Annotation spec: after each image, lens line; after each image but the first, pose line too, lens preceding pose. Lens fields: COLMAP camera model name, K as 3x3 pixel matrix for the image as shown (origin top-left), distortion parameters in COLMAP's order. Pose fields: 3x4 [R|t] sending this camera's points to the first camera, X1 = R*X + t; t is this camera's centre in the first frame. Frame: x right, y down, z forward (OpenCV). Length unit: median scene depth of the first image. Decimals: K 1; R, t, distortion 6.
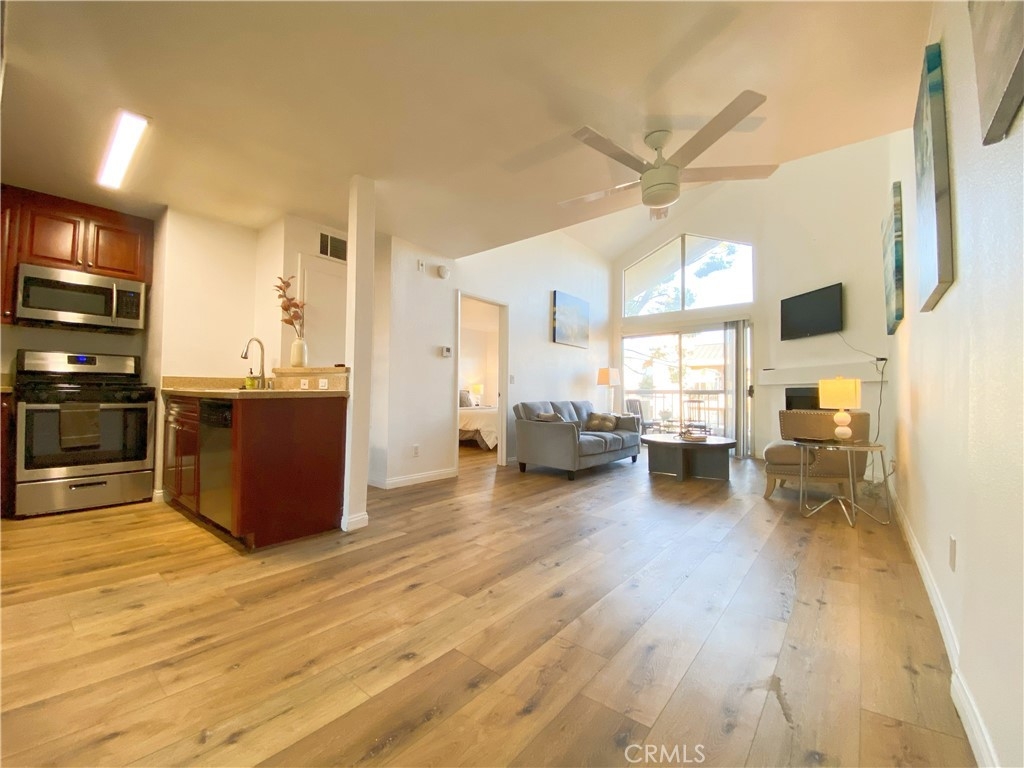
lens RADIAL K [[414.7, 0, 510.6], [0, 414.7, 383.8], [0, 0, 1]] dist [0.023404, -0.022925]
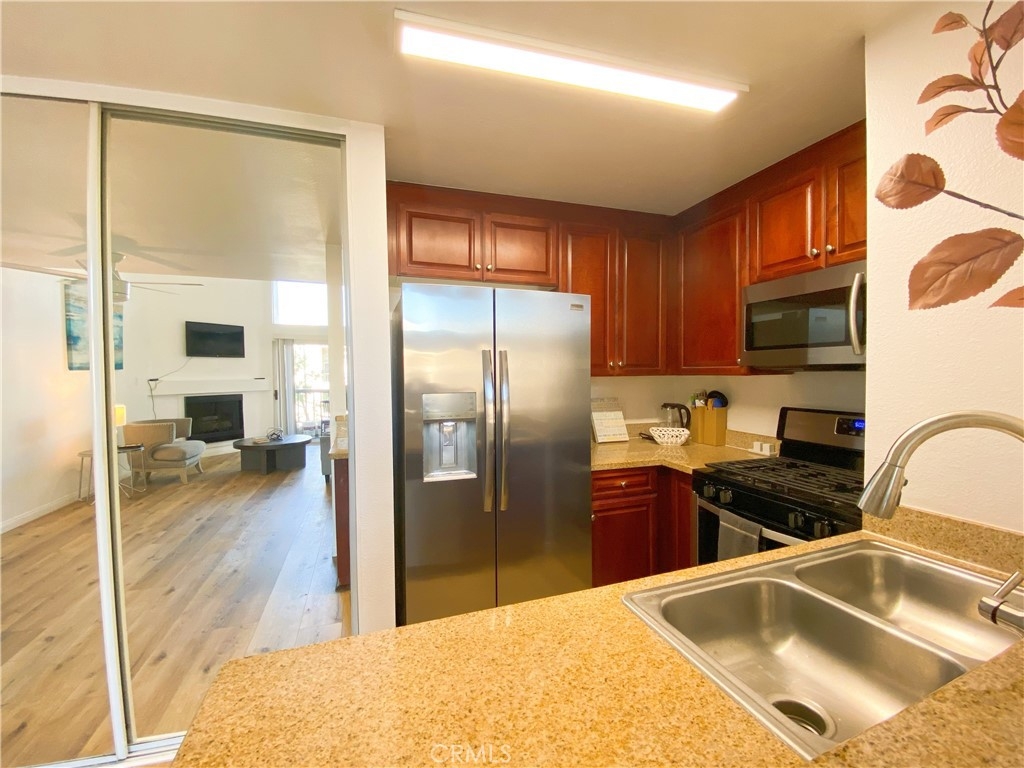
lens RADIAL K [[417.4, 0, 509.0], [0, 417.4, 385.4], [0, 0, 1]] dist [0.023198, -0.020478]
pose [[-0.537249, 0.018966, -0.843211, -0.328824], [0.025746, 0.999650, 0.006081, -0.123737], [0.843031, -0.018442, -0.537549, 0.893399]]
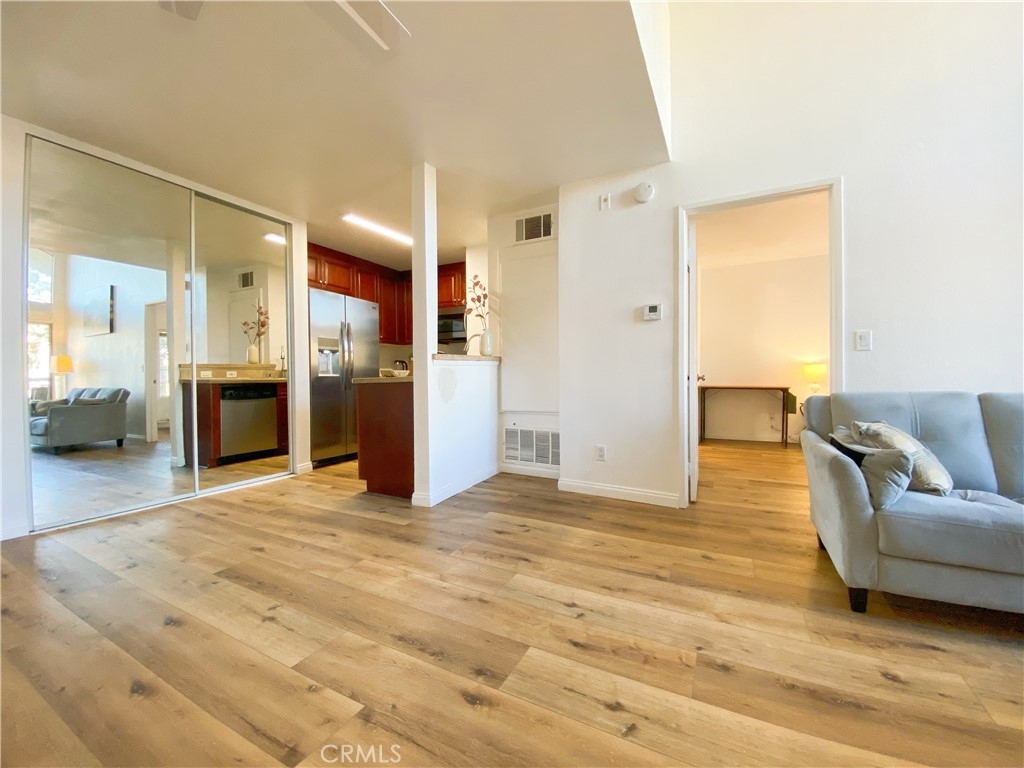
lens RADIAL K [[414.7, 0, 510.6], [0, 414.7, 383.8], [0, 0, 1]] dist [0.023404, -0.022925]
pose [[0.200909, 0.000435, -0.979610, 0.568562], [0.033293, 0.999419, 0.007271, 0.029602], [0.979044, -0.034075, 0.200778, 0.819774]]
